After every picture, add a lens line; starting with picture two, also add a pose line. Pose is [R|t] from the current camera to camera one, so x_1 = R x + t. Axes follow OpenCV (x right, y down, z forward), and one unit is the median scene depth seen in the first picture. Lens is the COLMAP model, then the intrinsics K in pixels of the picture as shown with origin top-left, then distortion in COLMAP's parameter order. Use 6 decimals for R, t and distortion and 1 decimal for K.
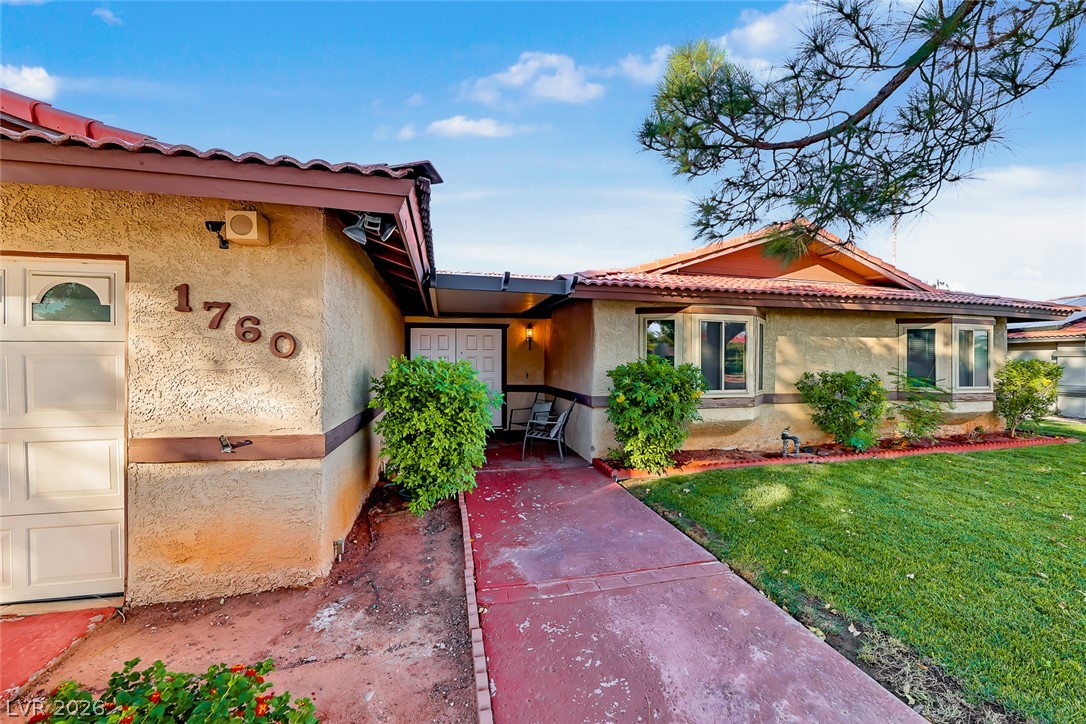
lens RADIAL K [[395.3, 0, 561.7], [0, 395.3, 362.8], [0, 0, 1]] dist [0.000210, 0.000045]
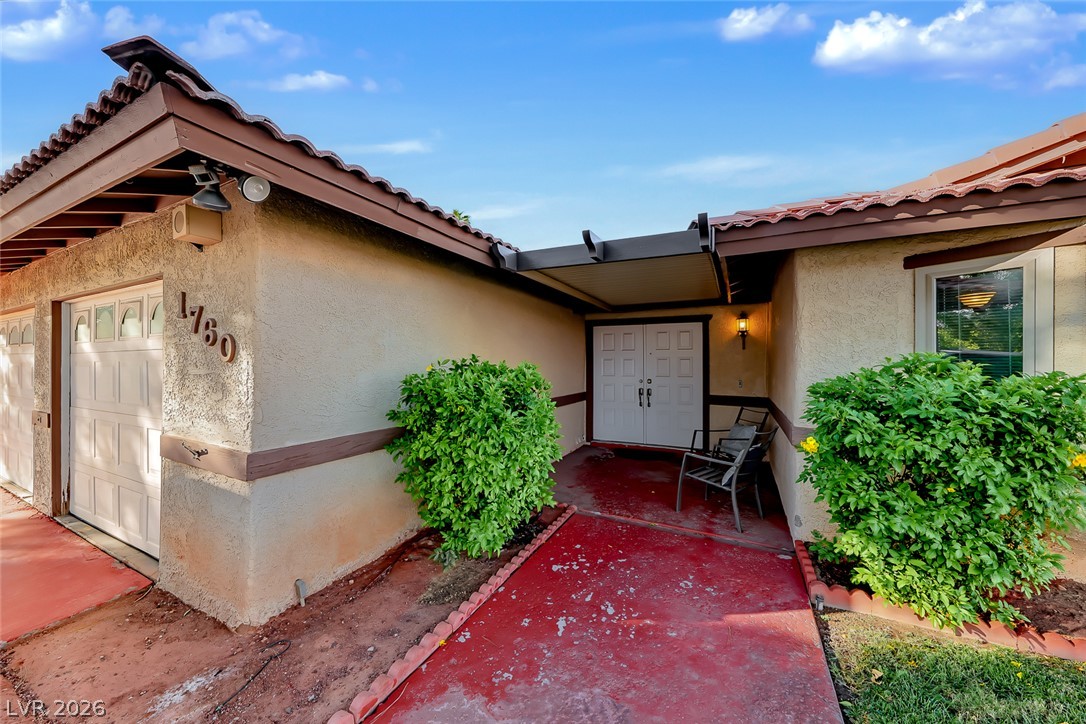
lens RADIAL K [[390.5, 0, 544.8], [0, 390.5, 363.3], [0, 0, 1]] dist [0.002201, 0.000231]
pose [[0.748725, 0.001748, -0.662878, 0.179233], [-0.004231, 0.999989, -0.002141, -0.004570], [0.662867, 0.004407, 0.748724, 0.351160]]
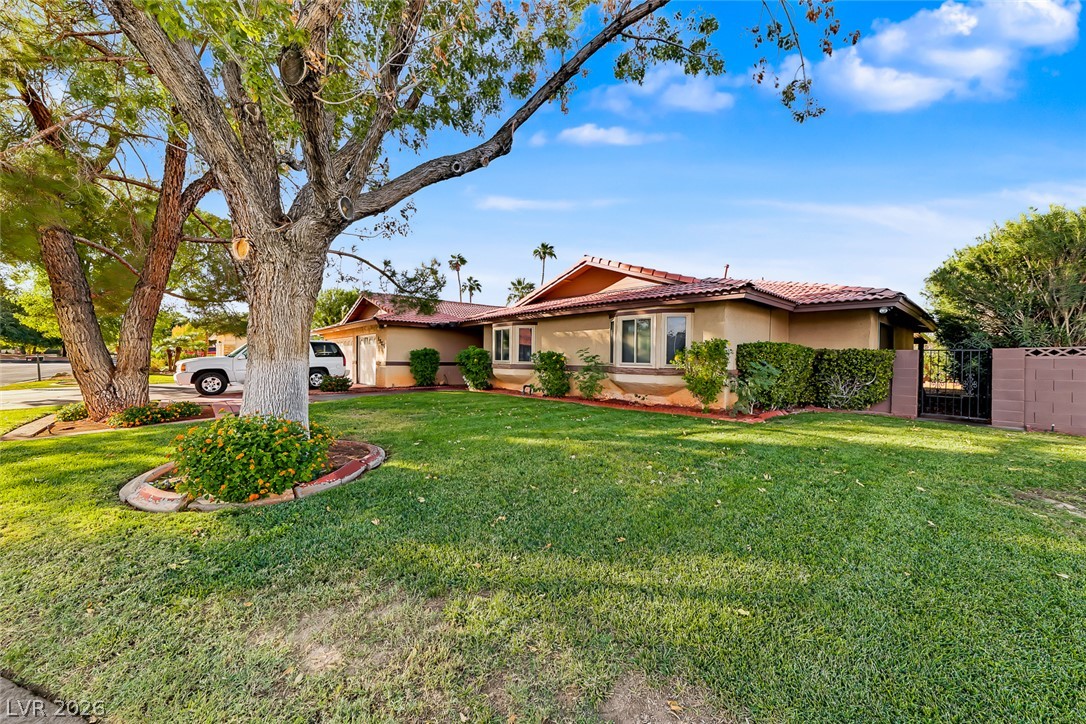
lens RADIAL K [[395.3, 0, 561.7], [0, 395.3, 362.8], [0, 0, 1]] dist [0.000210, 0.000045]
pose [[0.499613, 0.012544, -0.866158, 2.525069], [-0.008342, 0.999918, 0.009669, 0.058500], [0.866208, 0.002395, 0.499677, 0.148439]]
